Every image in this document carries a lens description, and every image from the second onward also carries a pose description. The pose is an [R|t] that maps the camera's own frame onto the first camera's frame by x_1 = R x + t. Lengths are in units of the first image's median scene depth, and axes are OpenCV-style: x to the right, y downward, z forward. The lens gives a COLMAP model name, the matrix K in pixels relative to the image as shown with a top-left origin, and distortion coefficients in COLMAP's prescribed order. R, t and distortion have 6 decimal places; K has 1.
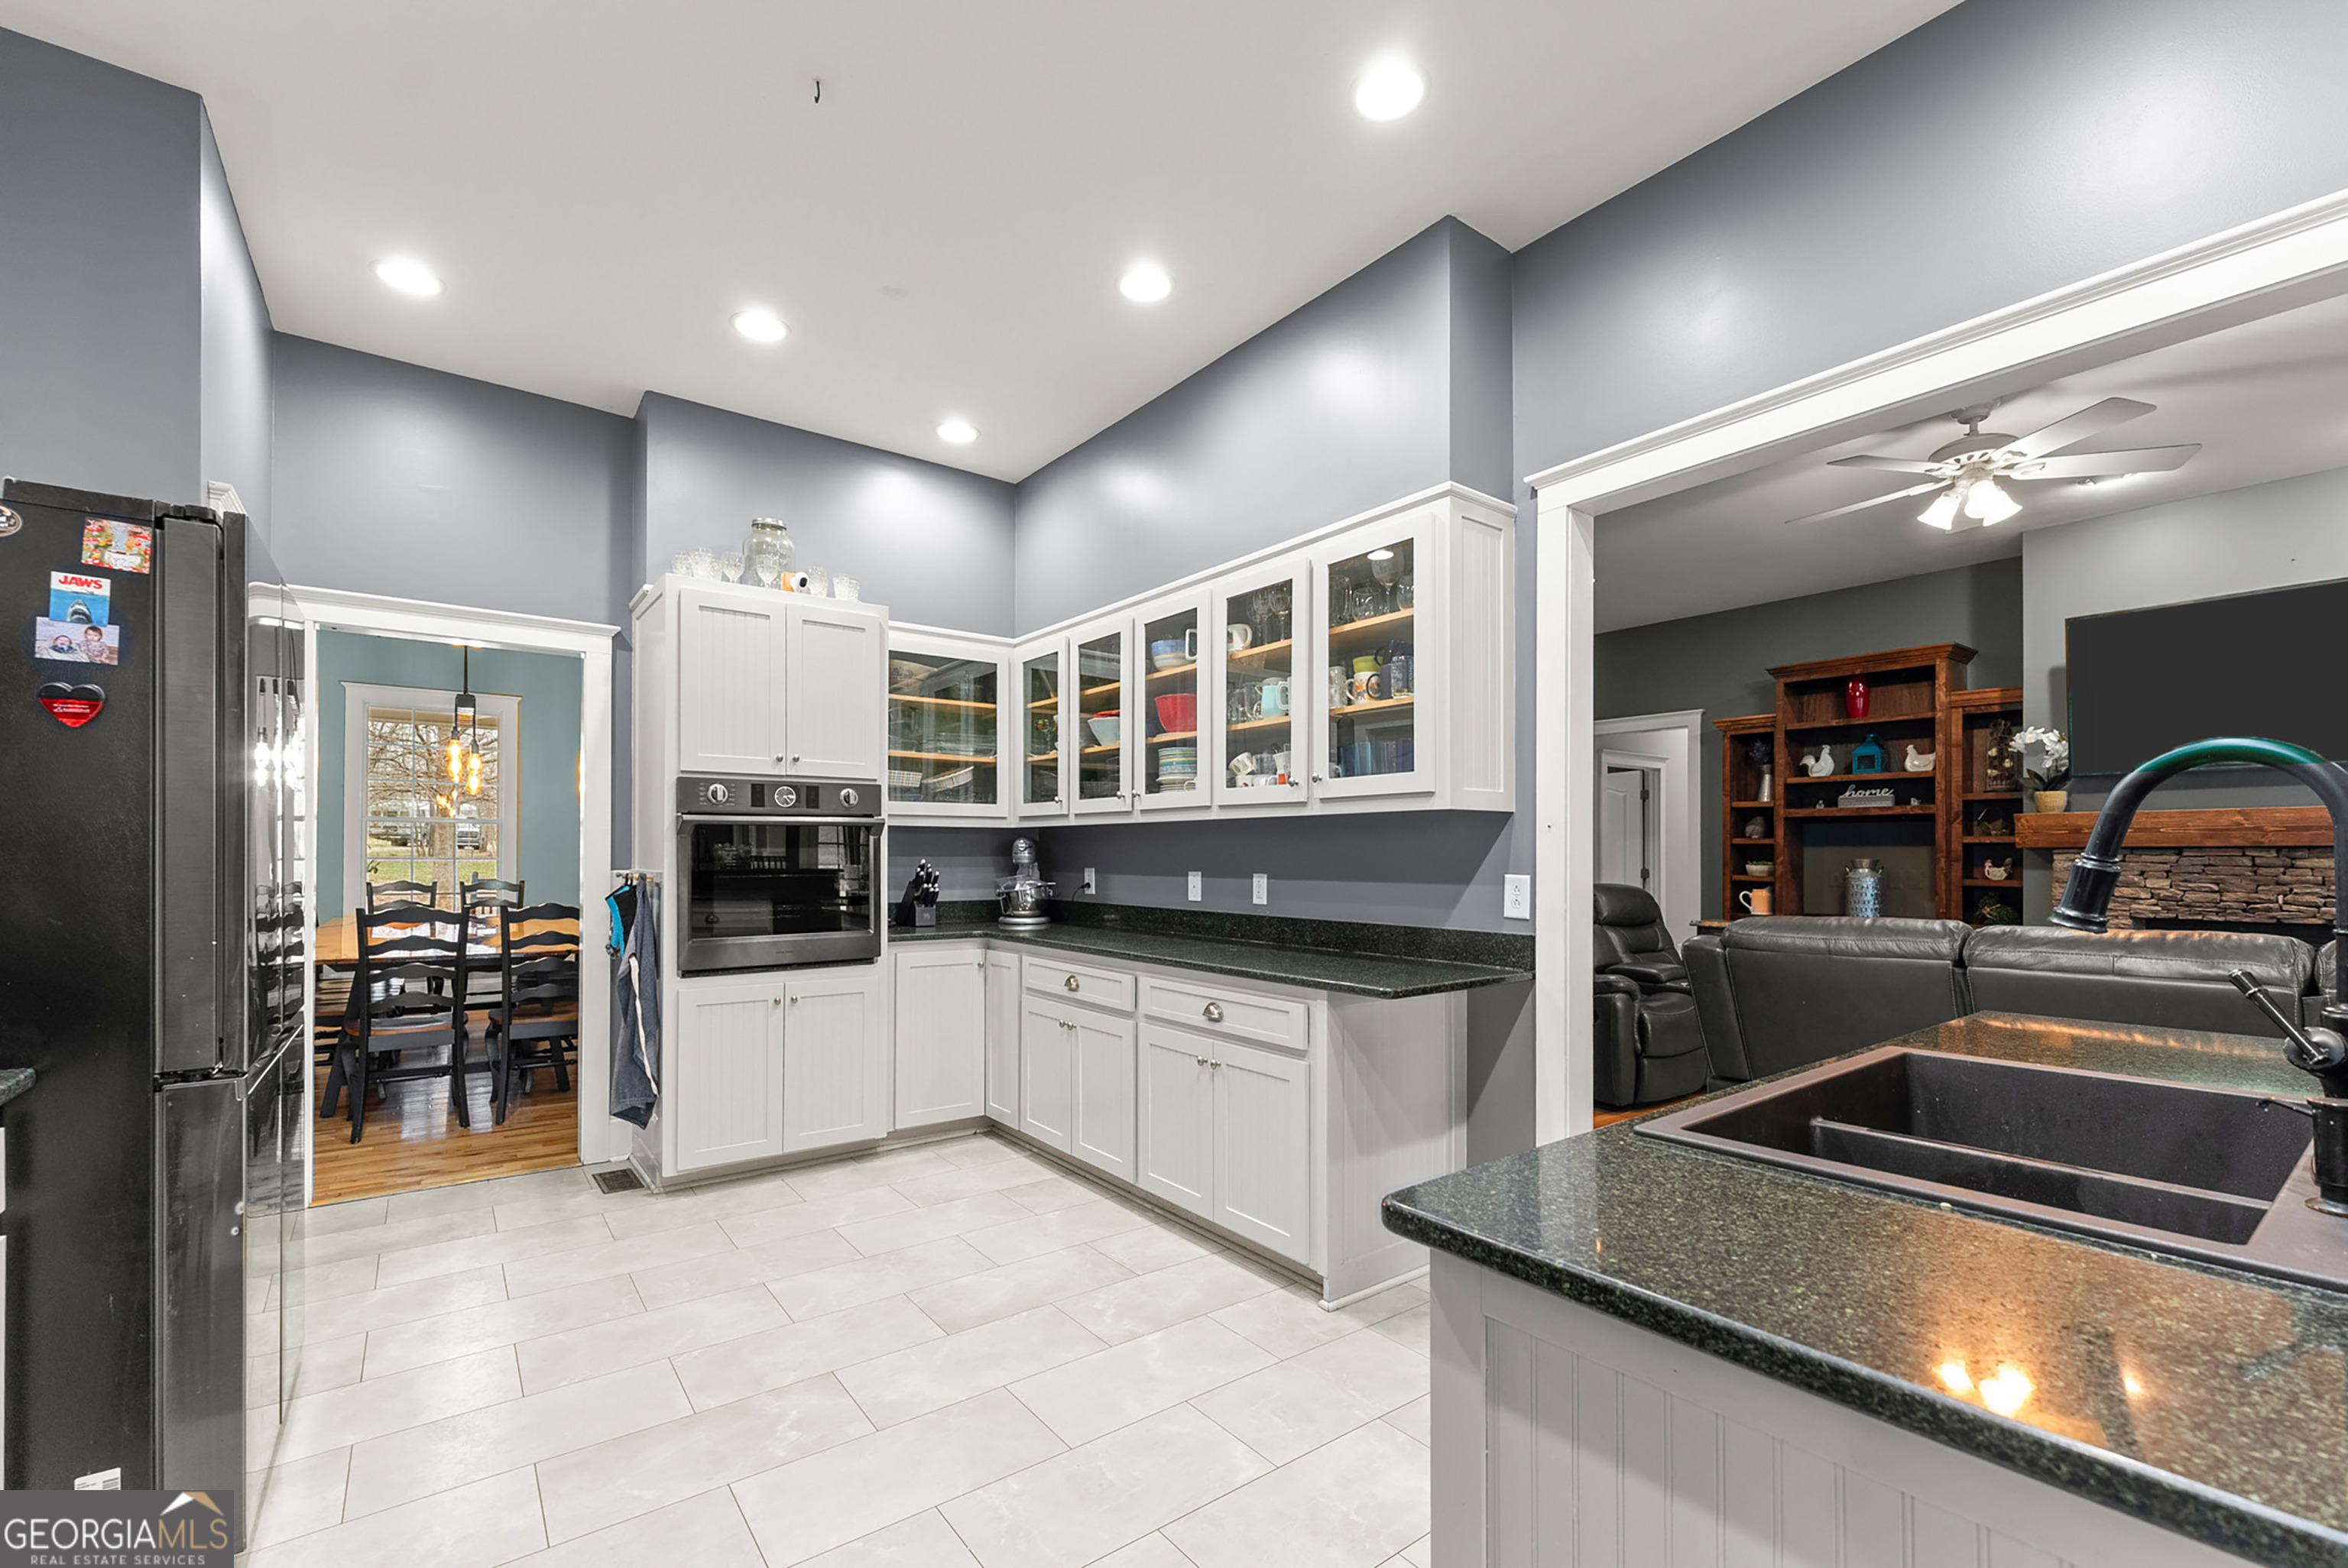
lens RADIAL K [[975.3, 0, 1145.5], [0, 975.3, 863.8], [0, 0, 1]] dist [0.000553, 0.000090]
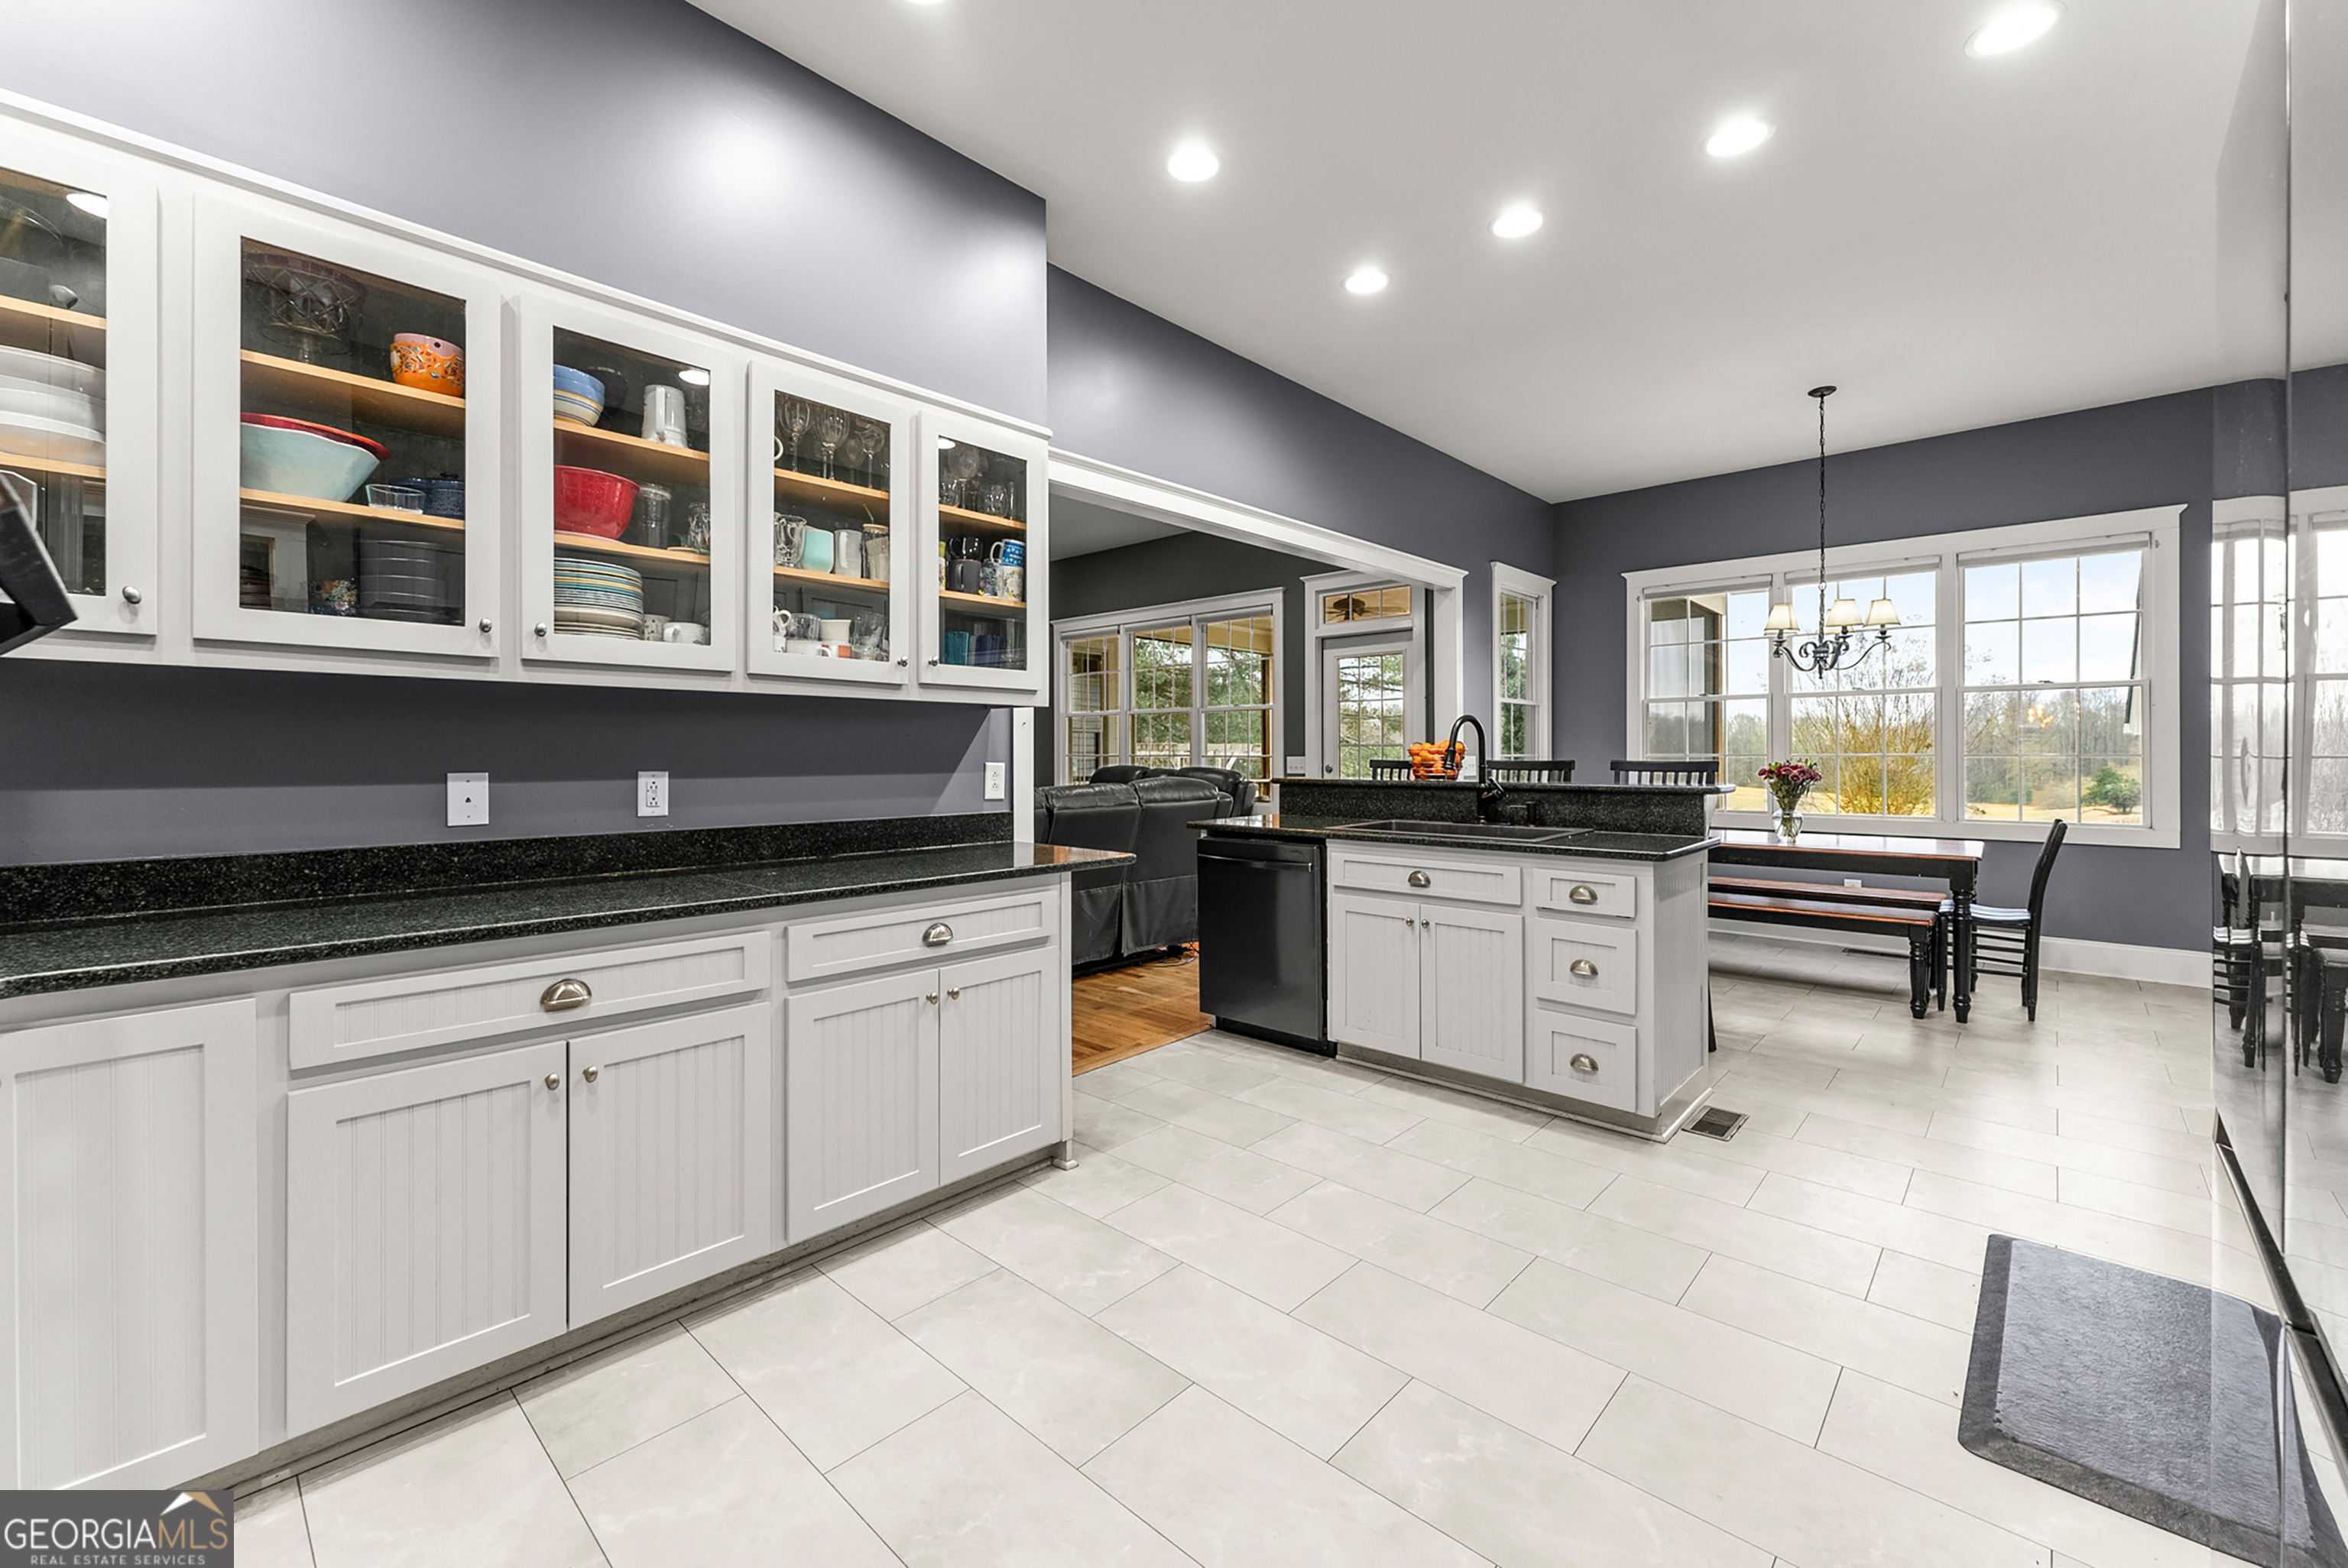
lens RADIAL K [[947.8, 0, 1168.2], [0, 947.8, 772.6], [0, 0, 1]] dist [0.001376, 0.000174]
pose [[-0.185195, -0.021908, 0.982458, -0.603300], [0.009157, 0.999670, 0.024018, -0.001655], [-0.982659, 0.013445, -0.184933, 0.767432]]
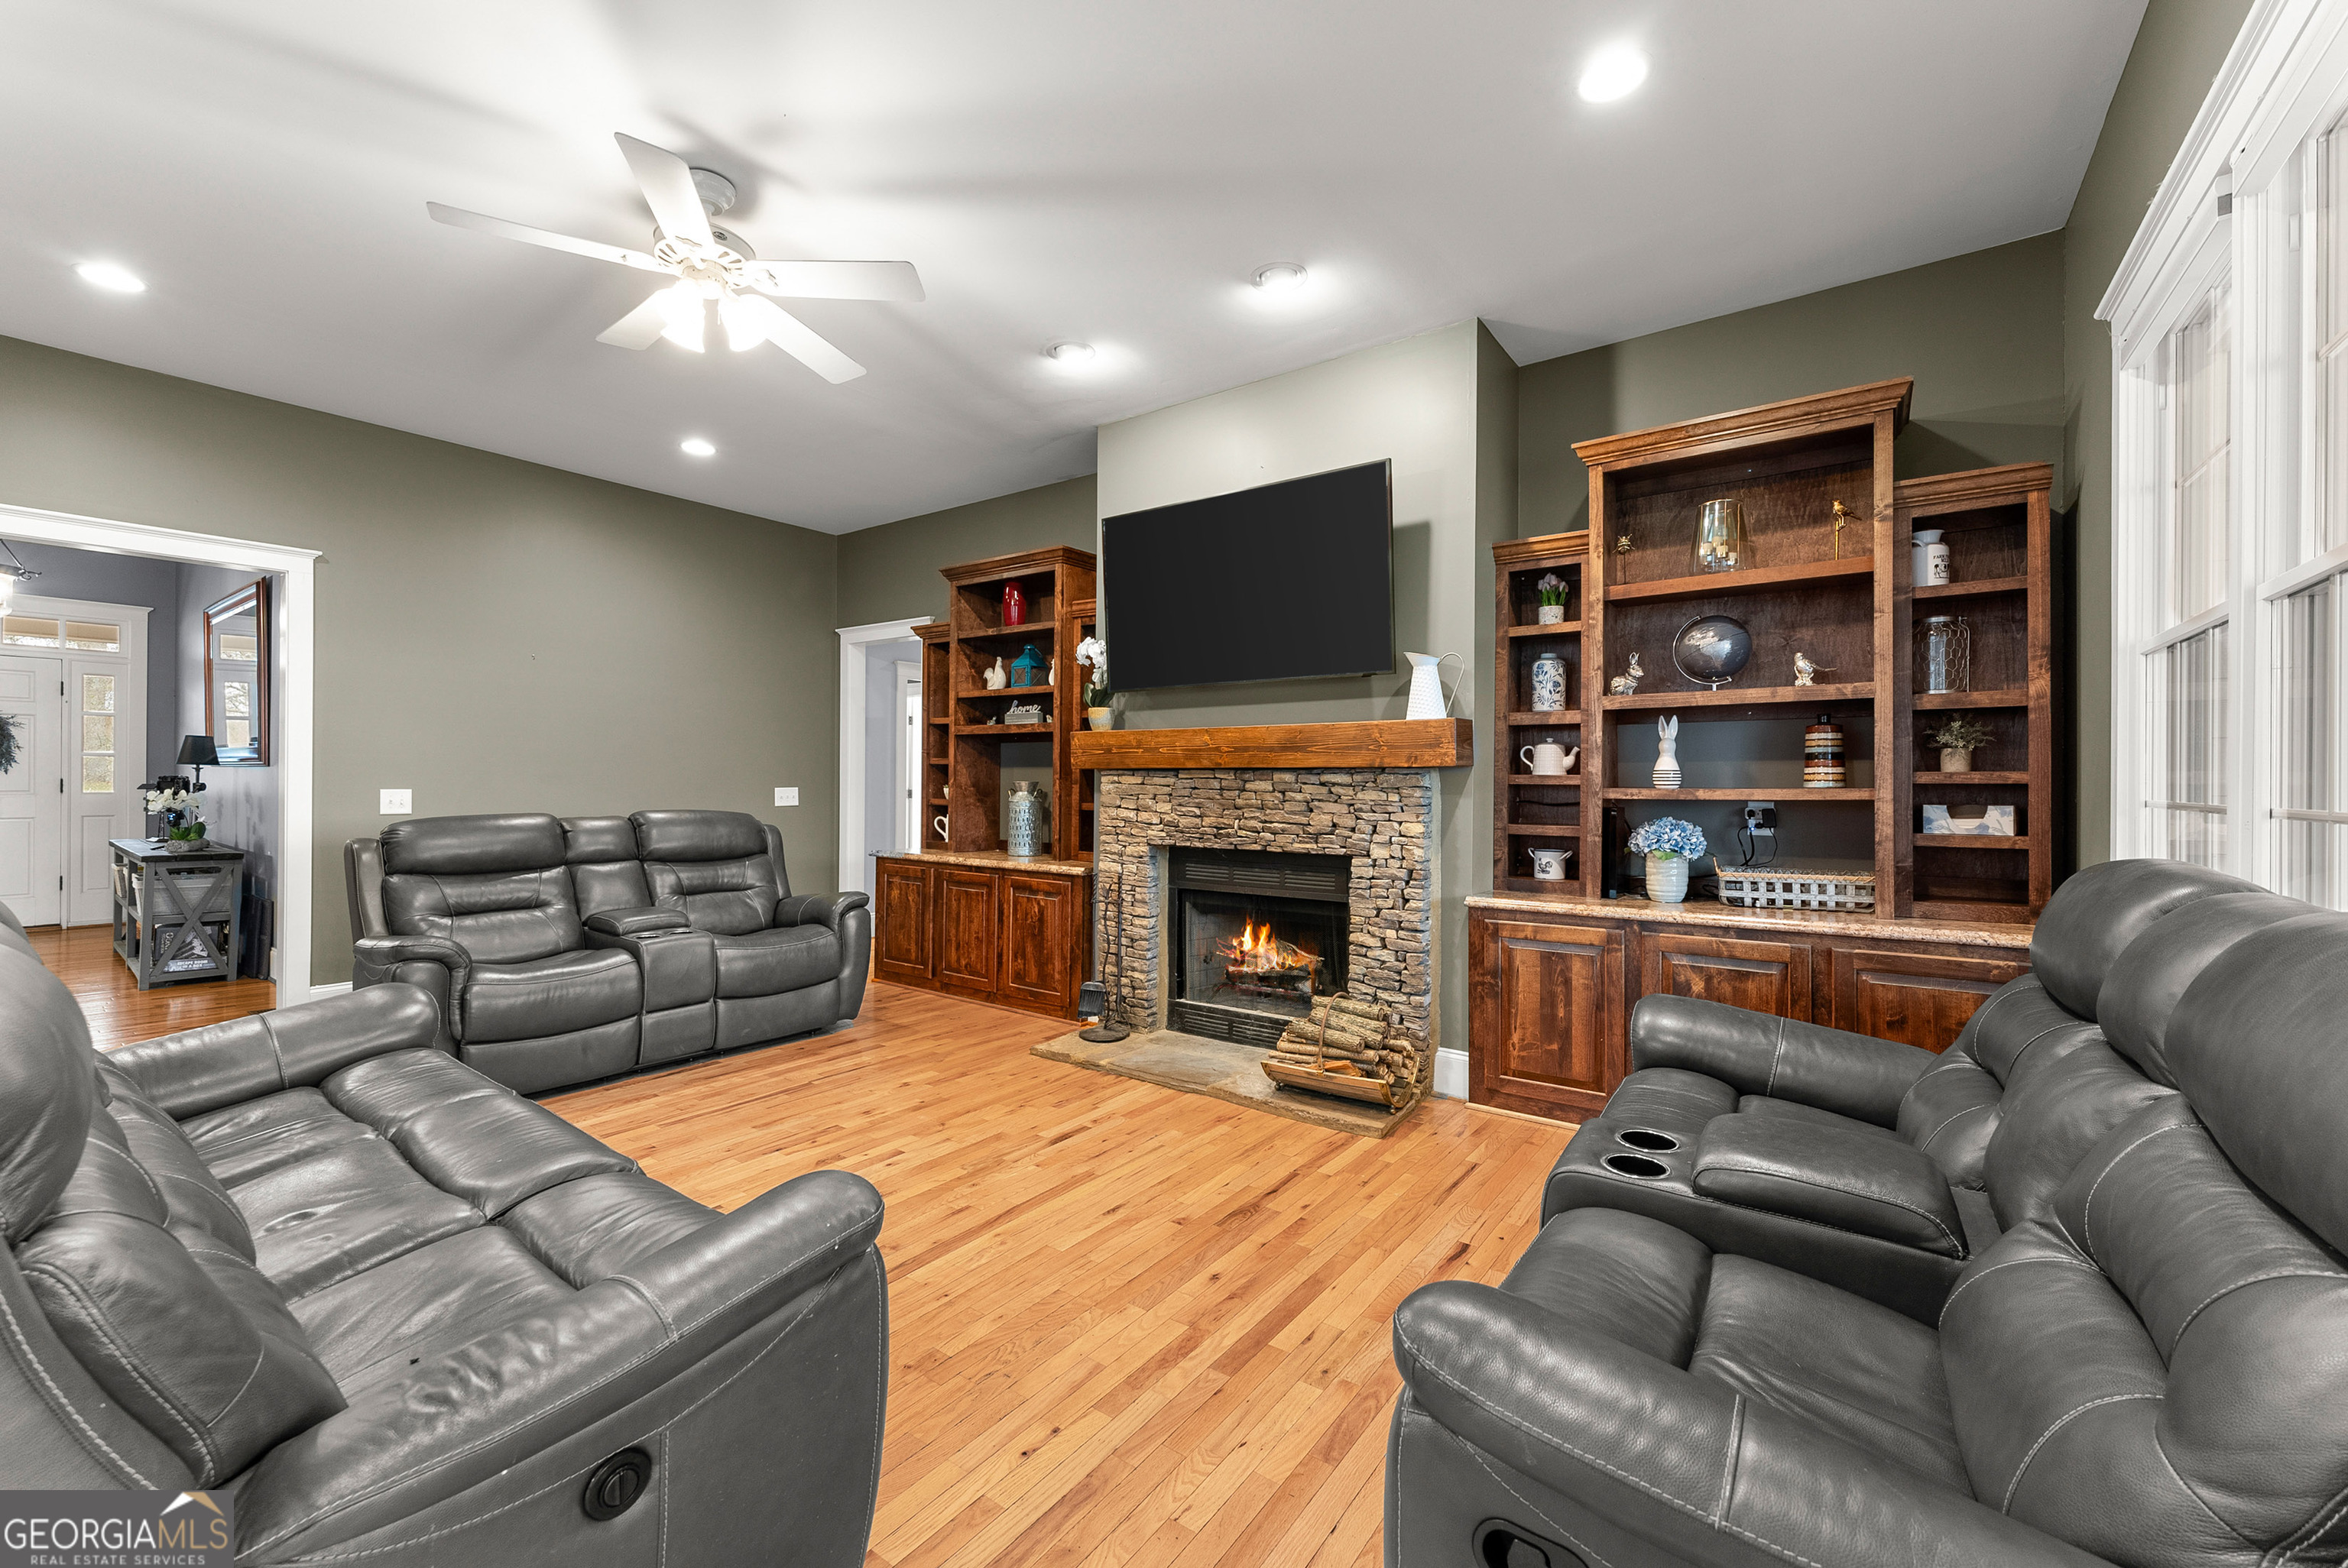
lens RADIAL K [[947.8, 0, 1168.2], [0, 947.8, 772.6], [0, 0, 1]] dist [0.001376, 0.000174]
pose [[0.952815, 0.001102, 0.303549, 0.985519], [0.002254, 0.999940, -0.010708, -0.004505], [-0.303543, 0.010887, 0.952756, 0.177371]]
